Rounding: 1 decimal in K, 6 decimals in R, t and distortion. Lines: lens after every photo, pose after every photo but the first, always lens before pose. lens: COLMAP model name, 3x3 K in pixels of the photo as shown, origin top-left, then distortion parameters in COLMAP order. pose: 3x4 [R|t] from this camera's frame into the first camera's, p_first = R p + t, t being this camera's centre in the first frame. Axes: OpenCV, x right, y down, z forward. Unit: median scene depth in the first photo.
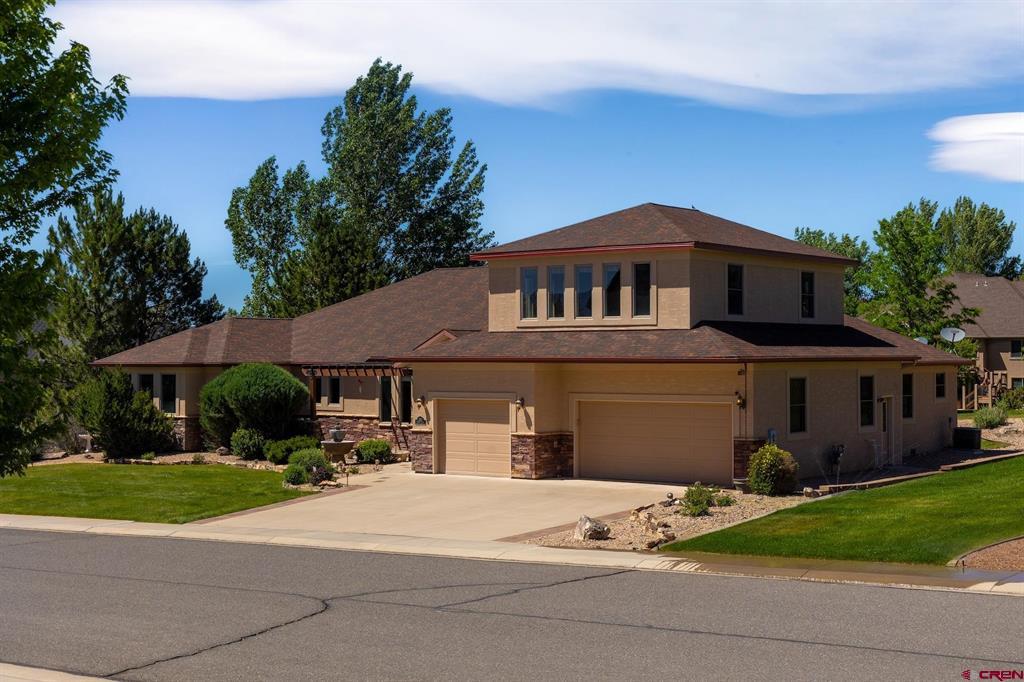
lens RADIAL K [[1463.6, 0, 512.1], [0, 1463.6, 343.2], [0, 0, 1]] dist [0.018948, 0.000000]
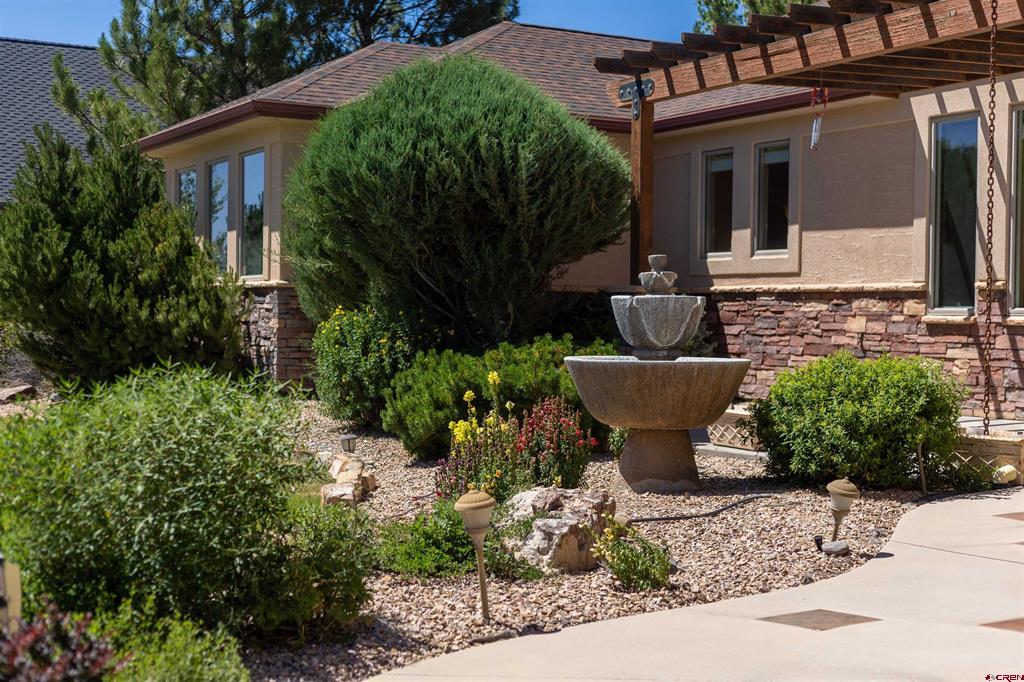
lens RADIAL K [[1463.6, 0, 511.7], [0, 1463.6, 340.1], [0, 0, 1]] dist [0.018948, 0.000000]
pose [[0.920588, 0.019198, -0.390063, -0.062210], [-0.009781, 0.999611, 0.026112, 0.058596], [0.390413, -0.020223, 0.920418, 0.800923]]
